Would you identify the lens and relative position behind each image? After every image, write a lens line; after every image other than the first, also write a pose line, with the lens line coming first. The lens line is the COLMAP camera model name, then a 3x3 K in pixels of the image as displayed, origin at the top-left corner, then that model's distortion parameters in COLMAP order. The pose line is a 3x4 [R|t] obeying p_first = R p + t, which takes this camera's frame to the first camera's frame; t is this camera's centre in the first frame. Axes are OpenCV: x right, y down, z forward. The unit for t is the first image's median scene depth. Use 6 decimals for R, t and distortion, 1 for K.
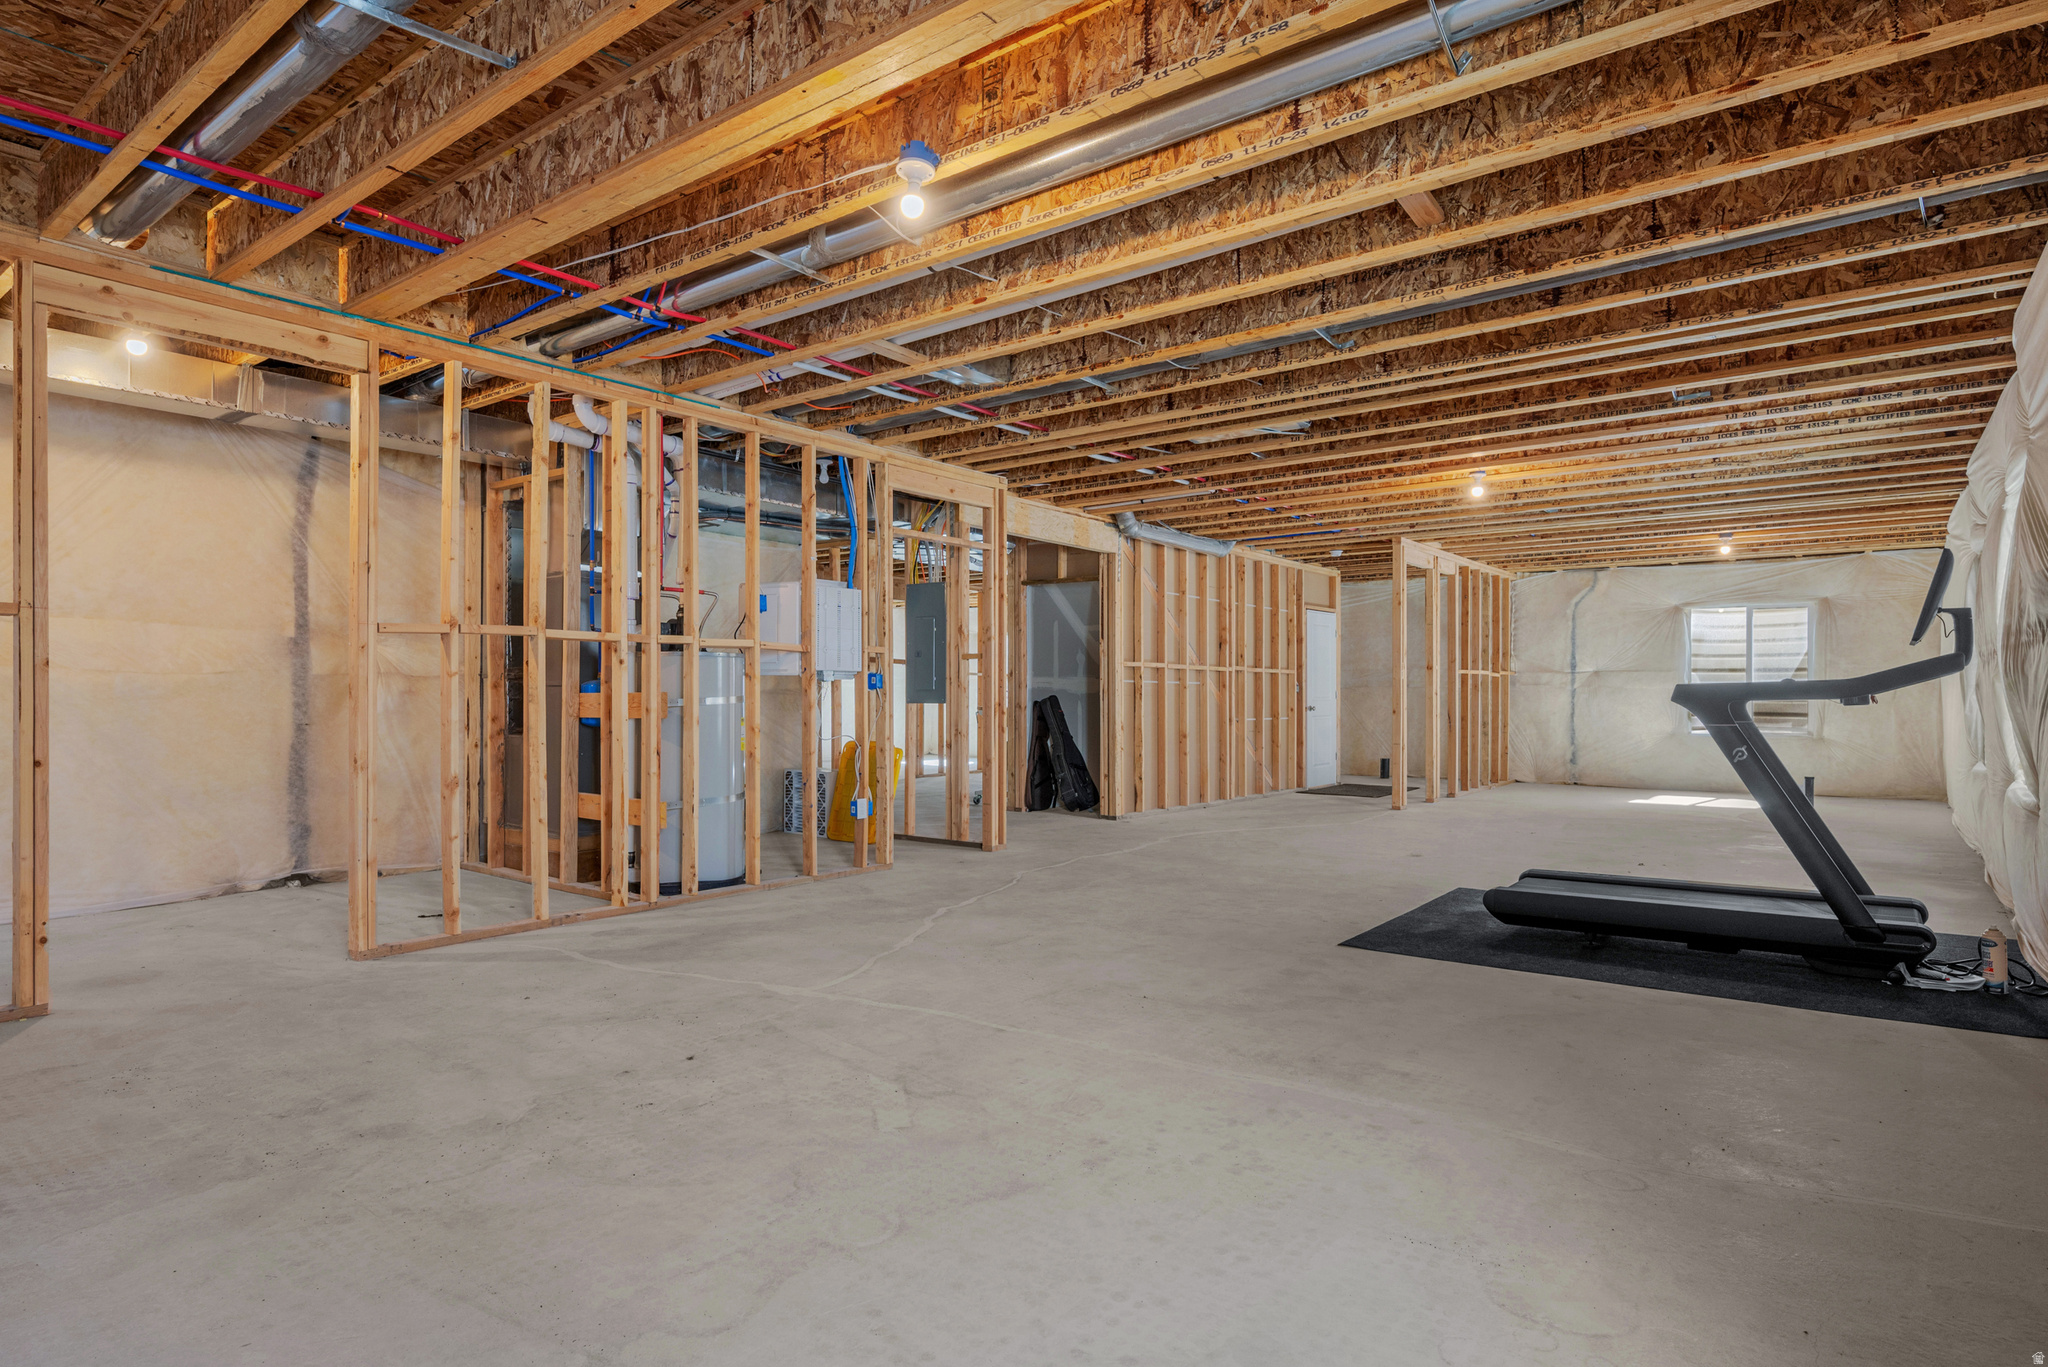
lens RADIAL K [[1109.5, 0, 1024.0], [0, 1109.5, 683.5], [0, 0, 1]] dist [-0.000575, 0.000509]
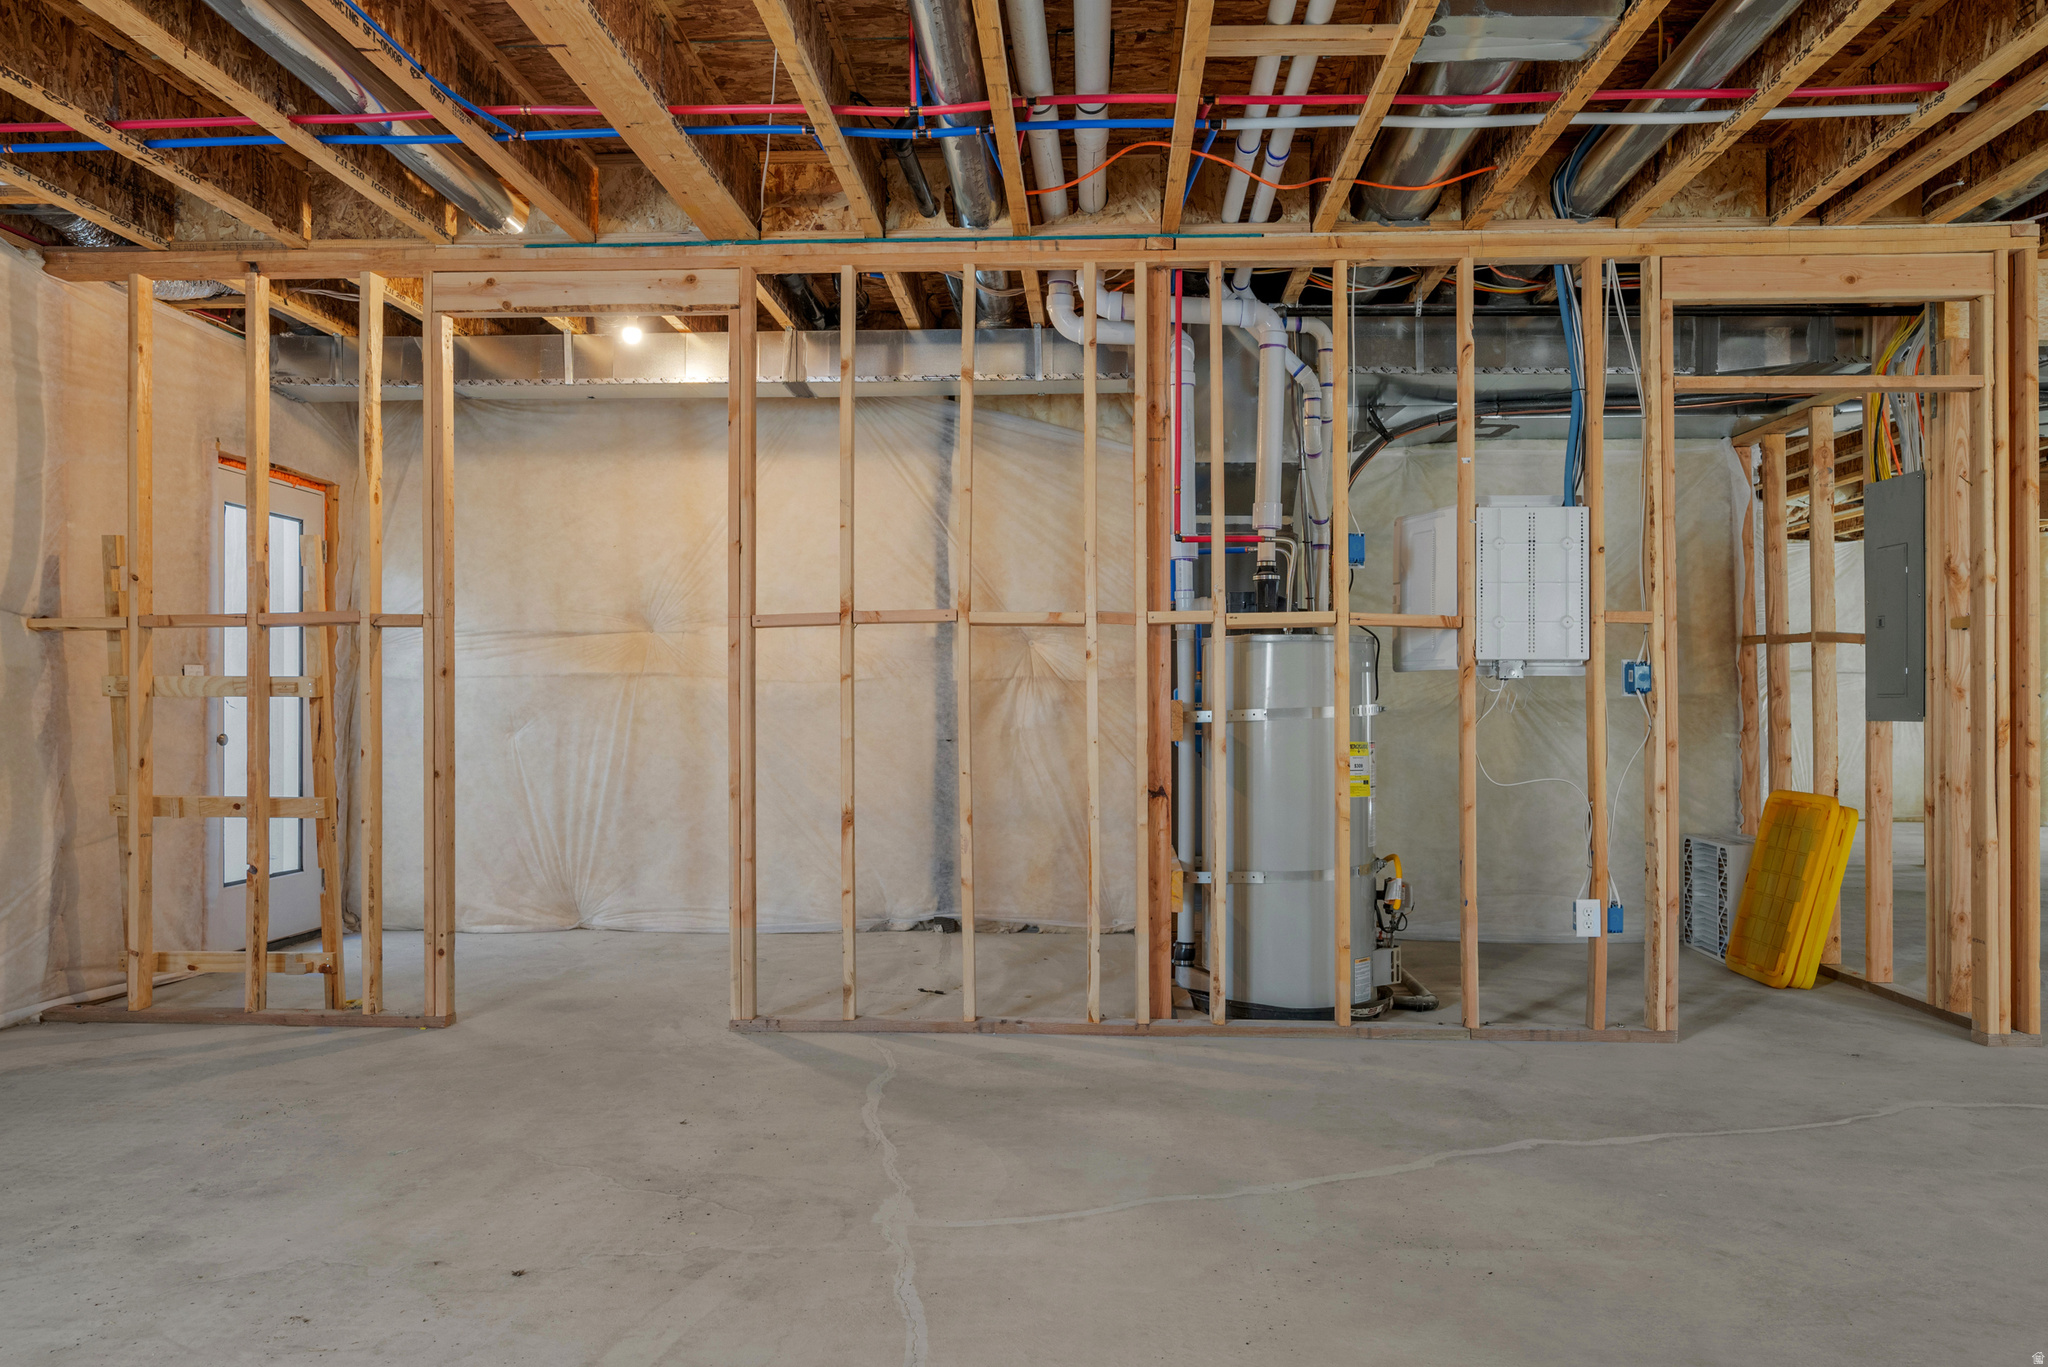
lens RADIAL K [[1477.6, 0, 1030.7], [0, 1477.6, 696.3], [0, 0, 1]] dist [-0.003122, 0.001699]
pose [[0.574178, -0.006598, -0.818704, 0.466377], [0.009119, 0.999957, -0.001664, 0.008744], [0.818680, -0.006511, 0.574213, 0.625051]]
